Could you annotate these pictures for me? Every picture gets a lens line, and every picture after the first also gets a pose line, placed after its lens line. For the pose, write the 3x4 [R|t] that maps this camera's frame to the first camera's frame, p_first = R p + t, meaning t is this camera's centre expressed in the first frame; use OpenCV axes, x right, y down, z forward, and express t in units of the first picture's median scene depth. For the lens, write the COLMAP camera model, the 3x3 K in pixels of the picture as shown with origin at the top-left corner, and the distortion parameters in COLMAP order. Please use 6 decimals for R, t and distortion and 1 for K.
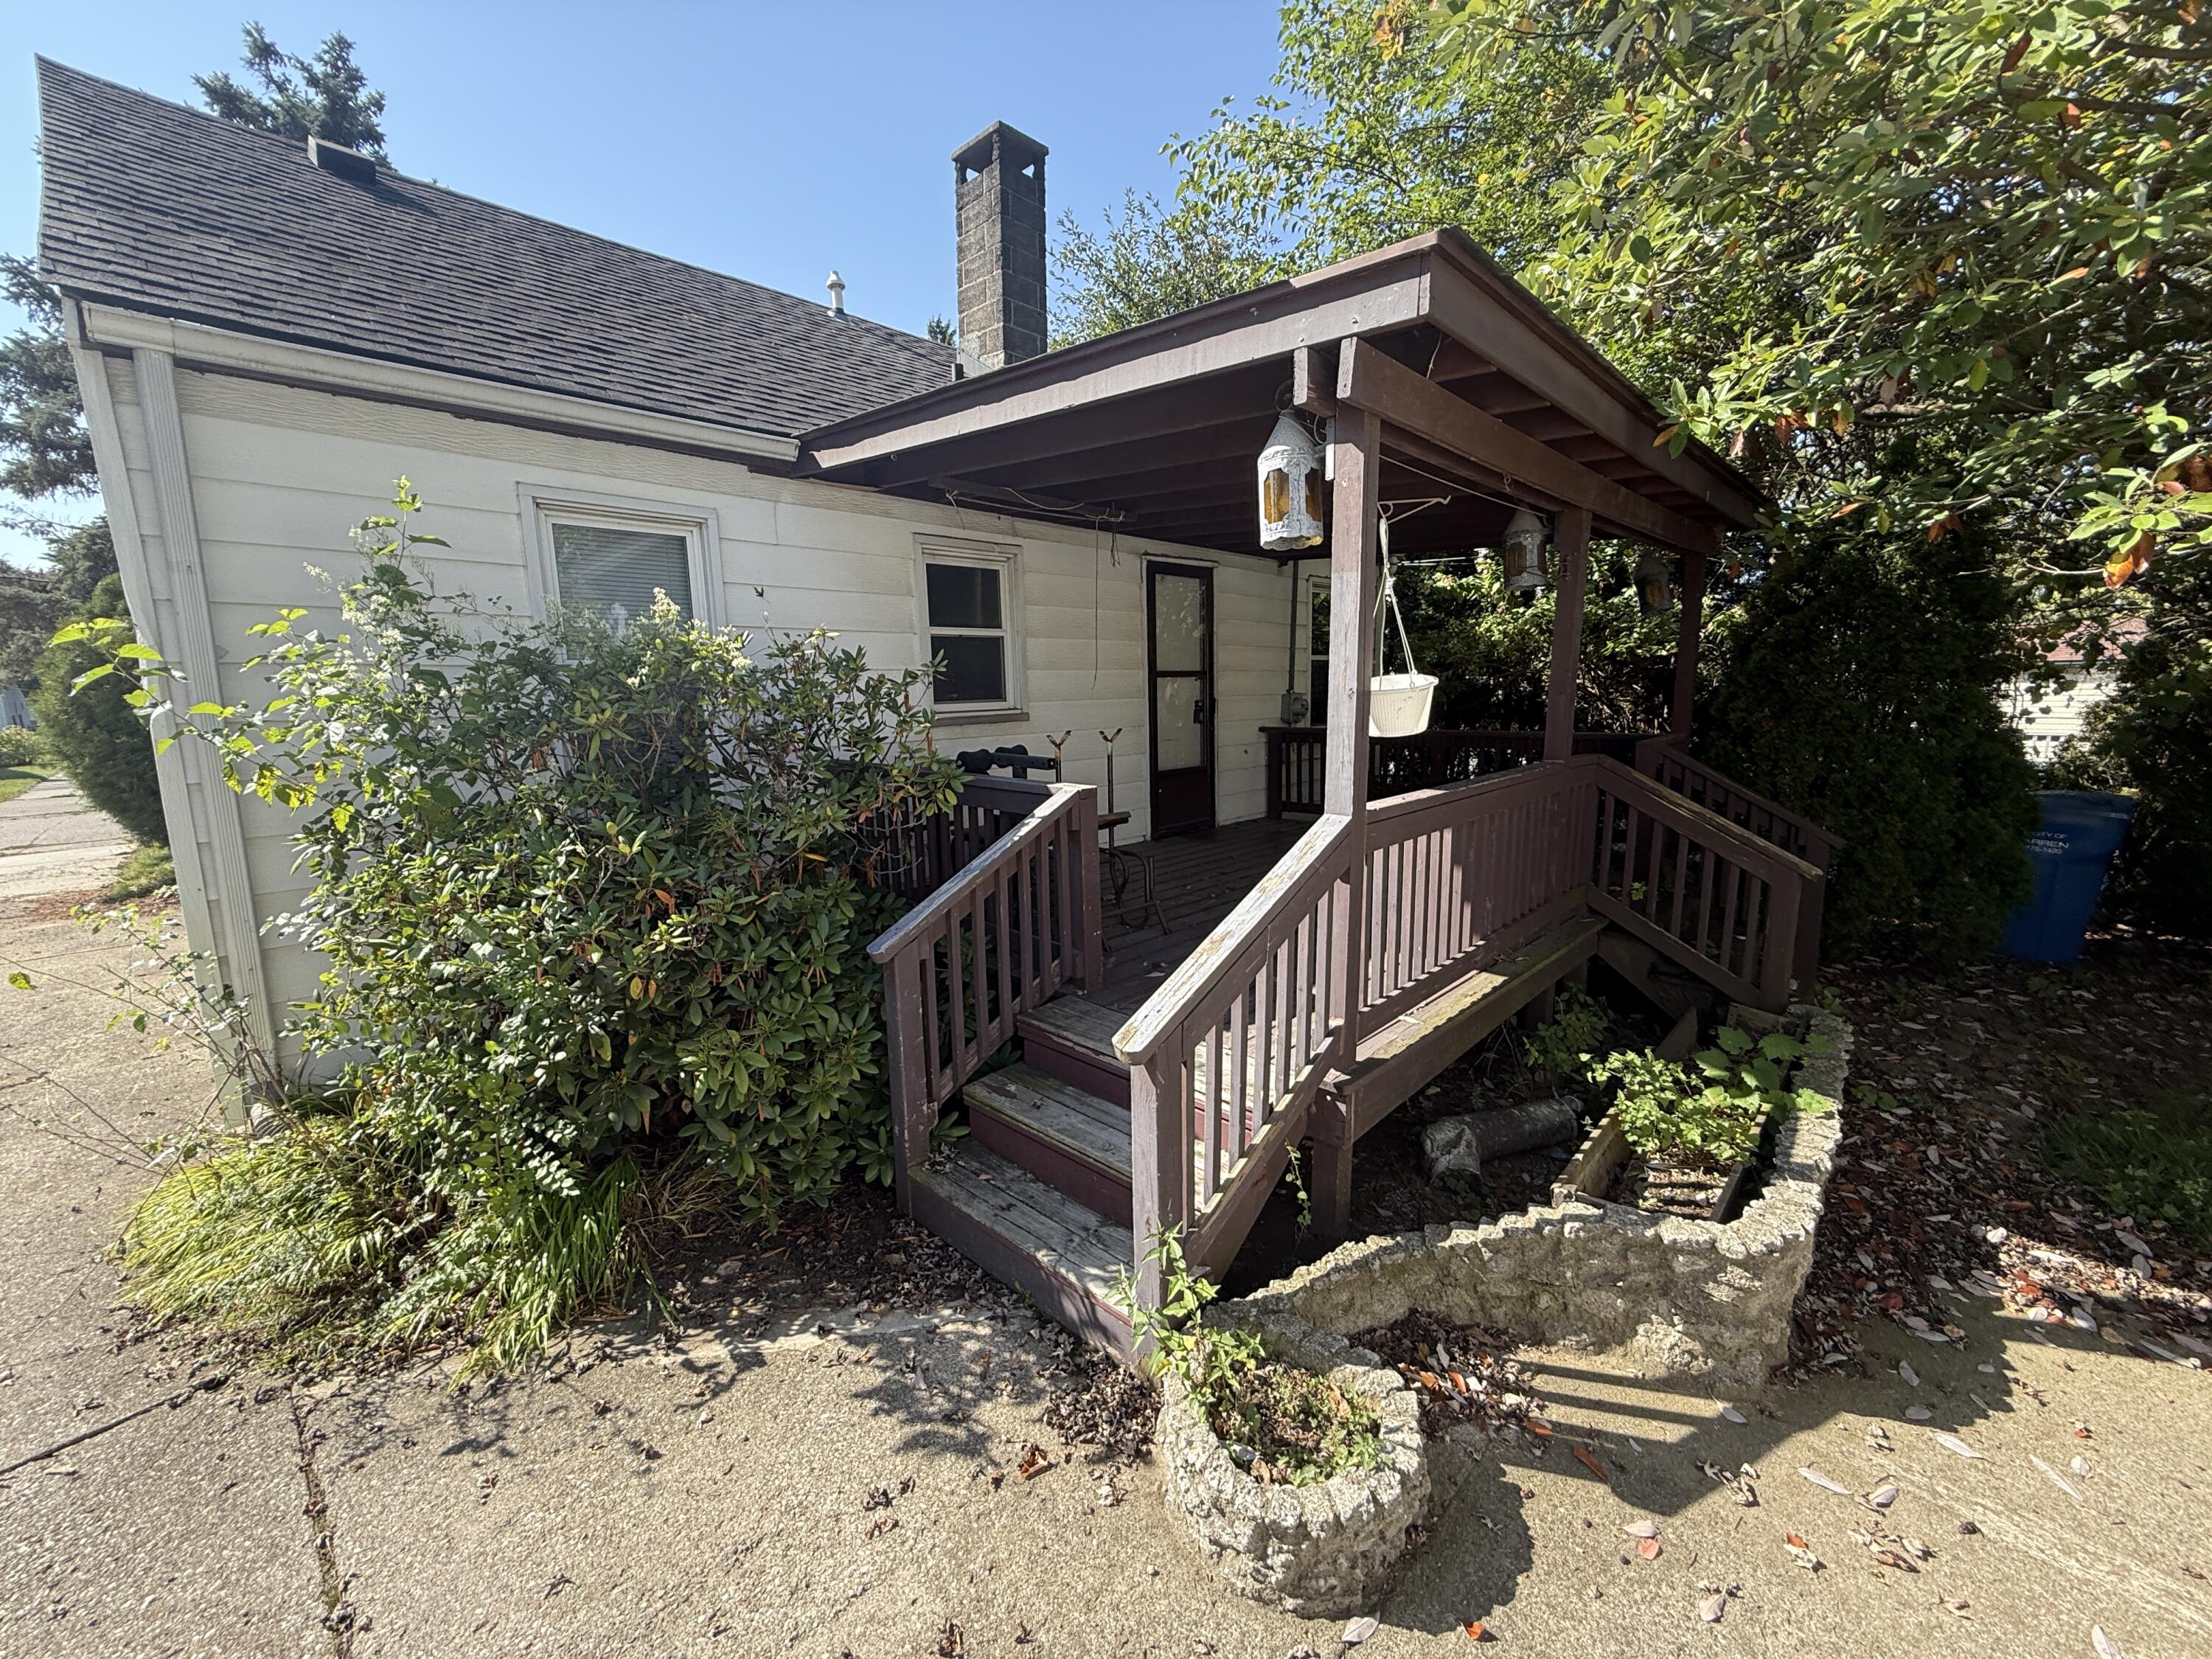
lens RADIAL K [[880.3, 0, 1098.8], [0, 880.3, 824.7], [0, 0, 1]] dist [-0.001865, -0.000522]
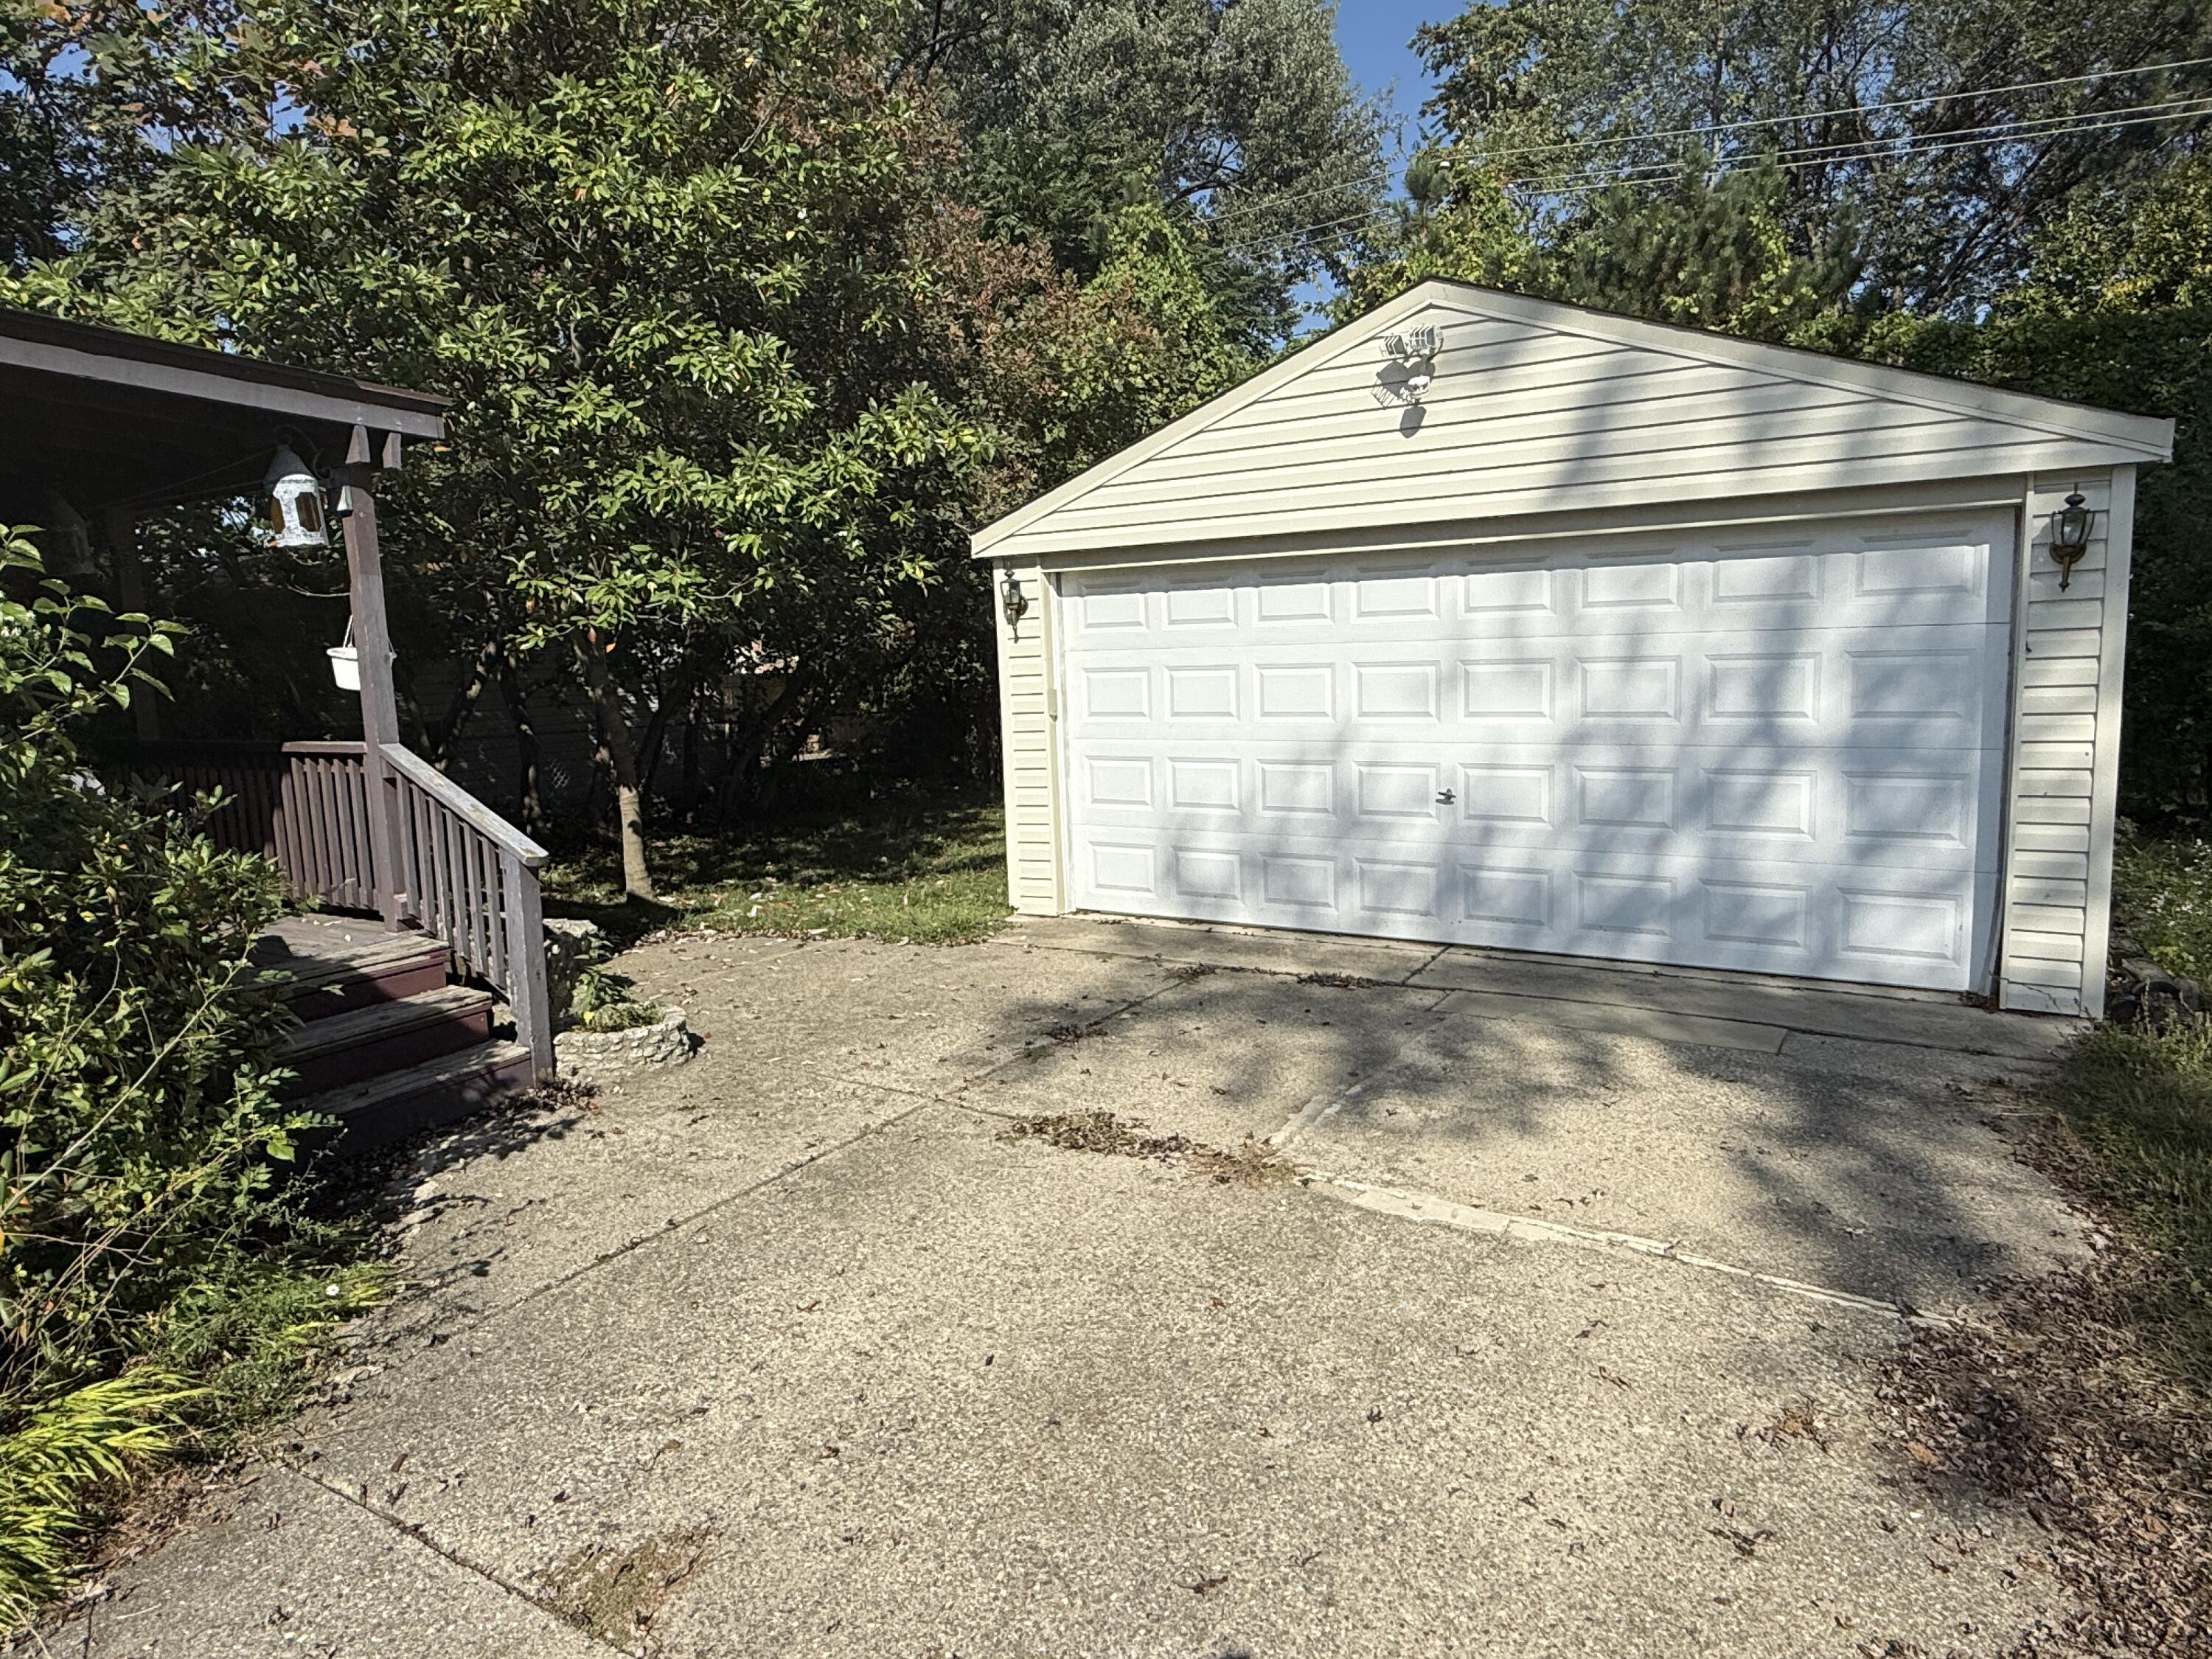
lens RADIAL K [[1367.2, 0, 1106.0], [0, 1367.2, 829.5], [0, 0, 1]] dist [-0.001534, -0.001140]
pose [[-0.207011, -0.107459, 0.972419, -2.397079], [0.189860, 0.970641, 0.147680, 0.018229], [-0.959739, 0.215195, -0.180531, 0.363593]]
